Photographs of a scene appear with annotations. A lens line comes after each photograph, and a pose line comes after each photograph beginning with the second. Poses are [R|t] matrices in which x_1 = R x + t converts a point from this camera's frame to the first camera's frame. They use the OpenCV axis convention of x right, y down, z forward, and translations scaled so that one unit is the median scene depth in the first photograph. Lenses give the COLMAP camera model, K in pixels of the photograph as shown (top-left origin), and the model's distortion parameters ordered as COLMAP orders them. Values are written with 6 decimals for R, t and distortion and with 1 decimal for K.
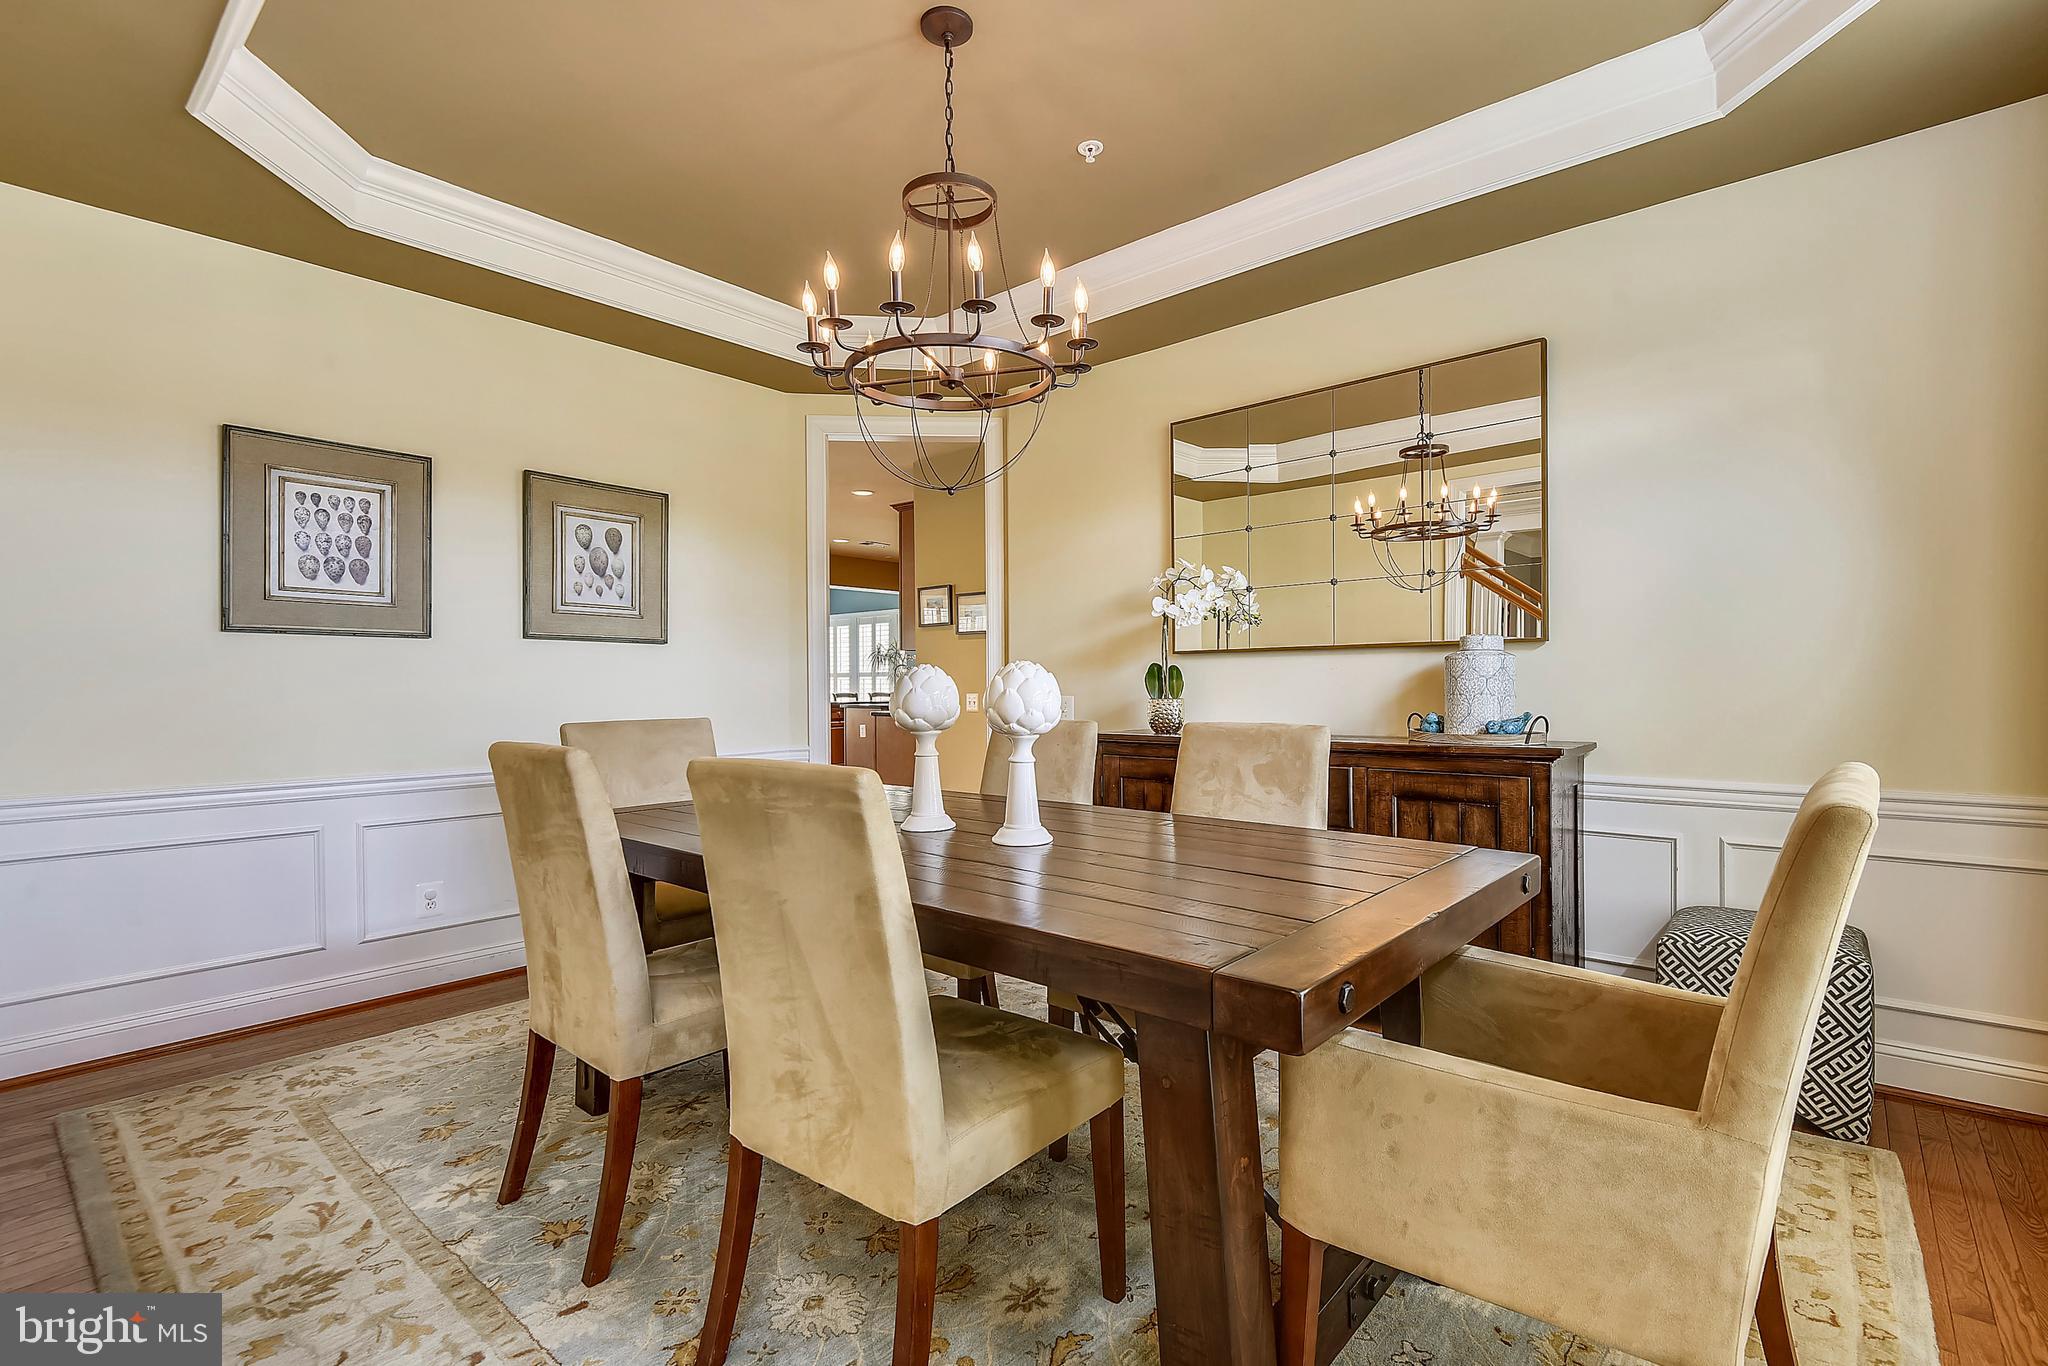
lens RADIAL K [[922.7, 0, 1038.6], [0, 922.7, 682.6], [0, 0, 1]] dist [0.031483, -0.030983]
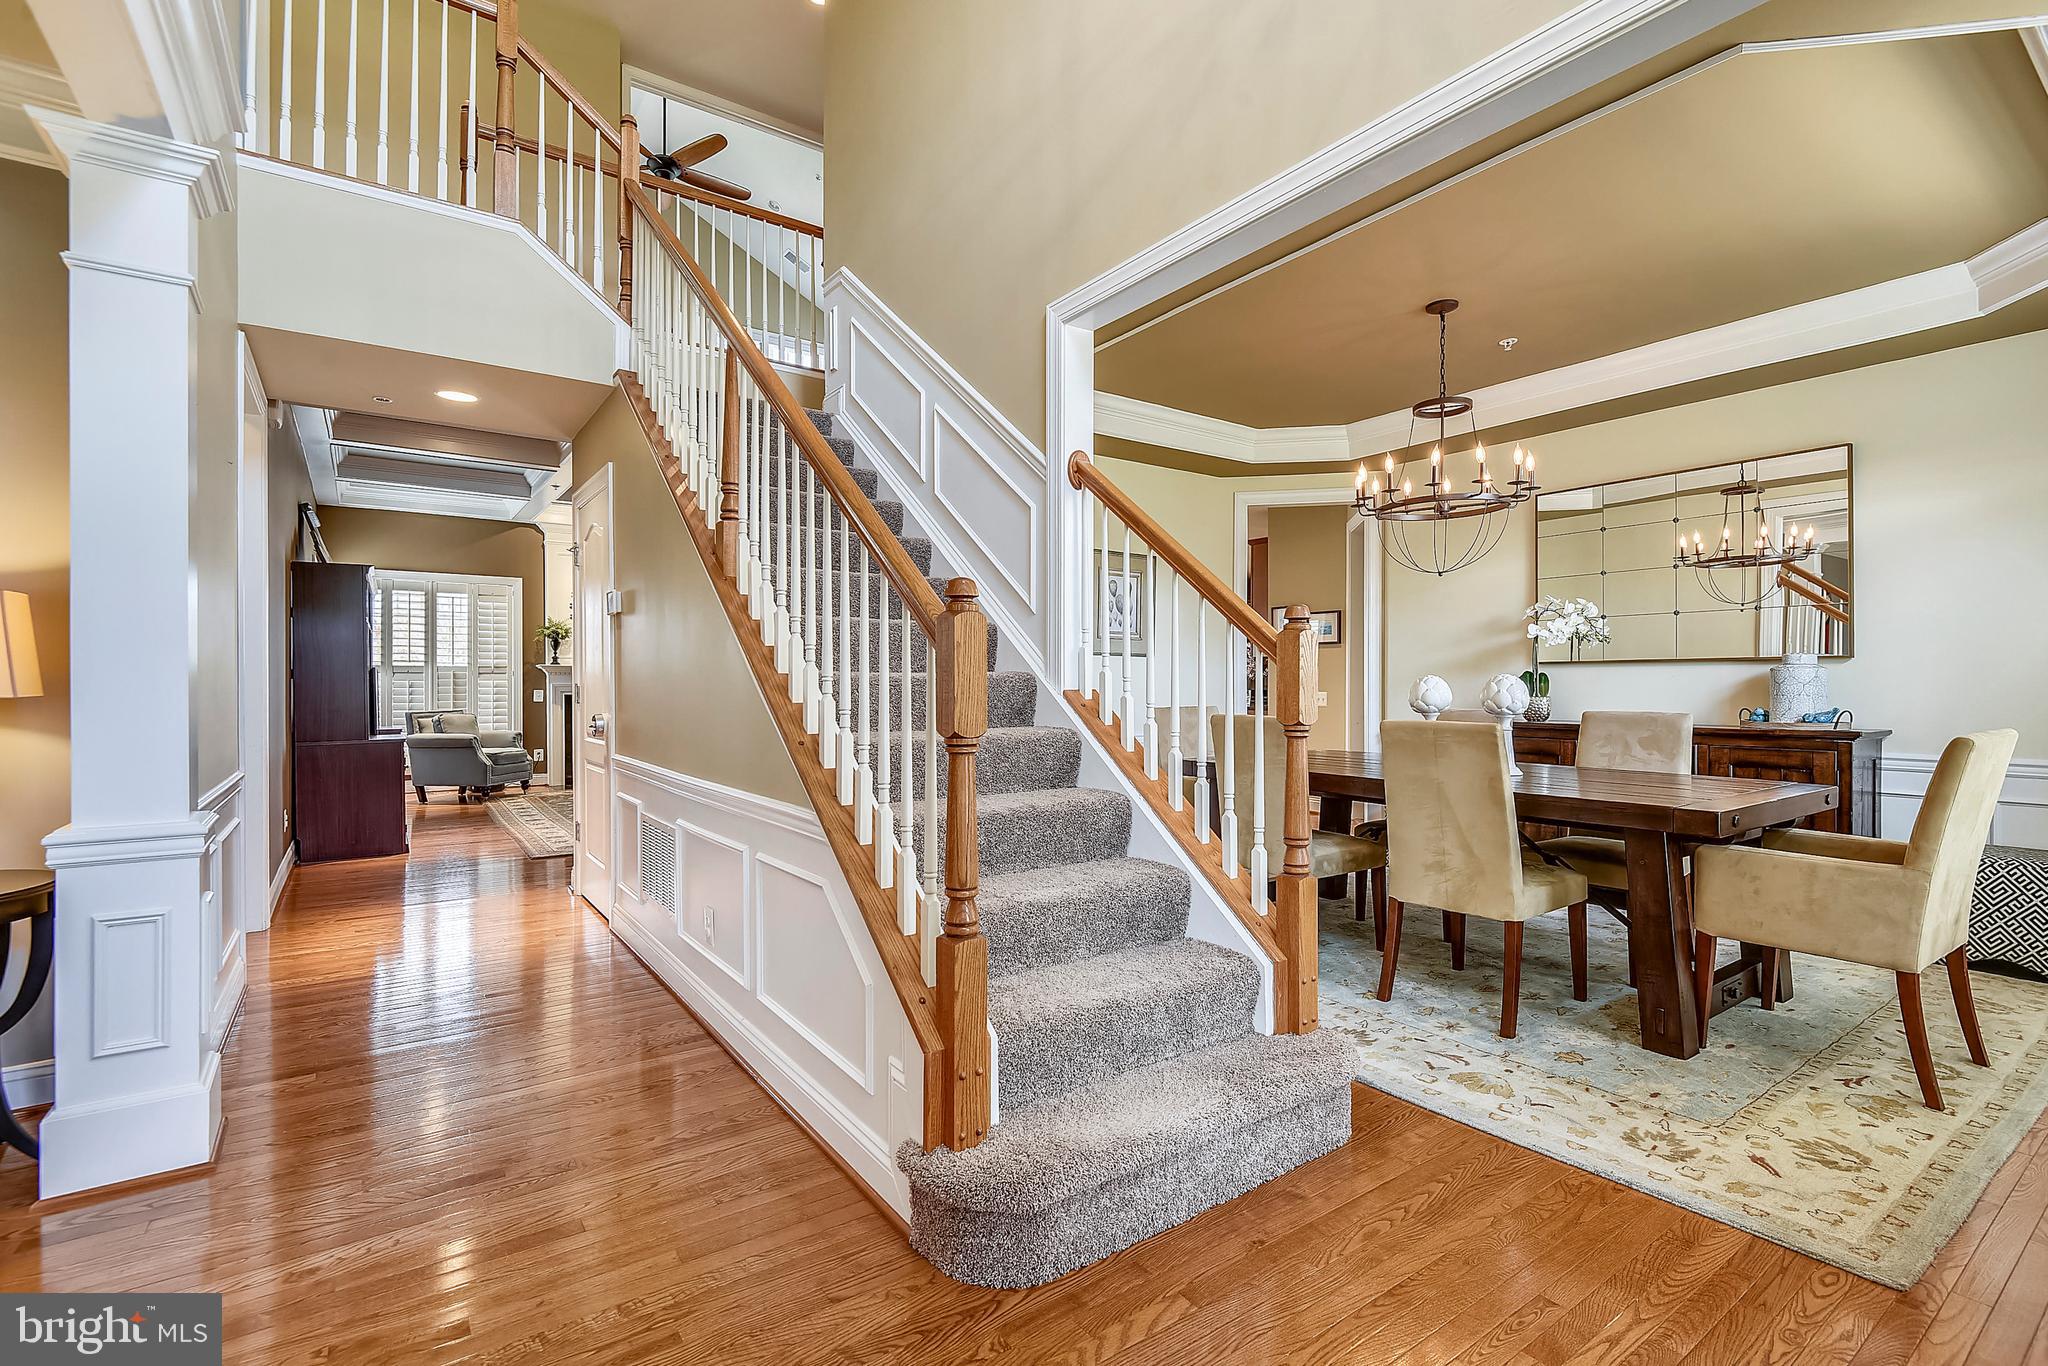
lens RADIAL K [[937.6, 0, 1039.8], [0, 937.6, 675.3], [0, 0, 1]] dist [0.034595, -0.023040]
pose [[0.974269, 0.005976, -0.225311, -0.304879], [-0.006728, 0.999974, -0.002571, -0.006391], [0.225289, 0.004020, 0.974284, -0.629511]]
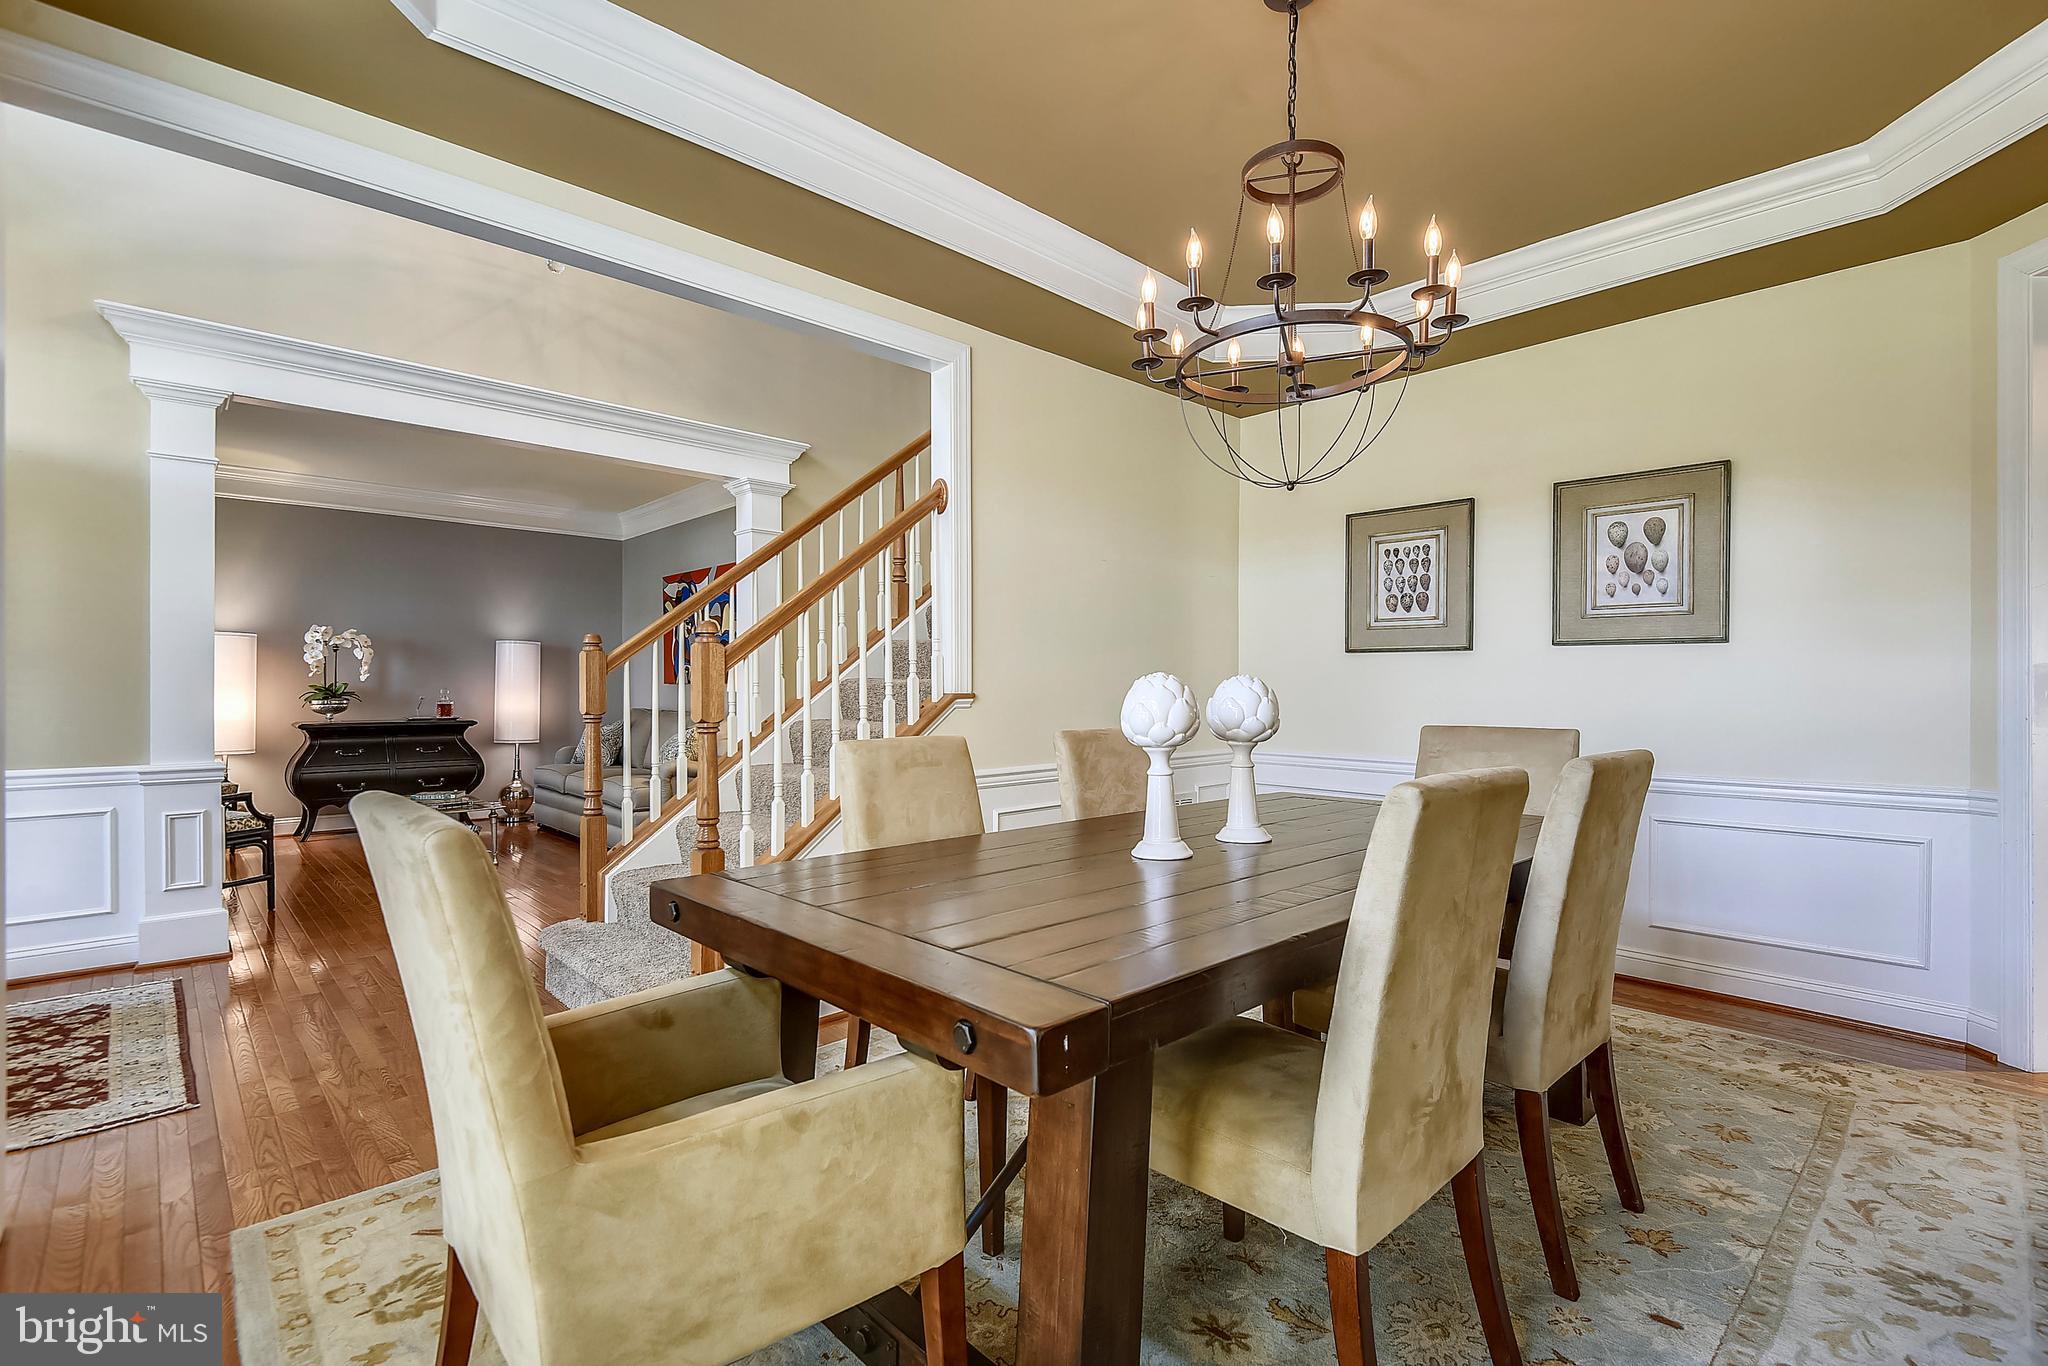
lens RADIAL K [[922.7, 0, 1038.6], [0, 922.7, 682.6], [0, 0, 1]] dist [0.031483, -0.030983]
pose [[-0.089167, -0.000226, -0.996017, 0.608100], [-0.000579, 1.000000, -0.000175, -0.006738], [0.996017, 0.000561, -0.089167, 0.593557]]
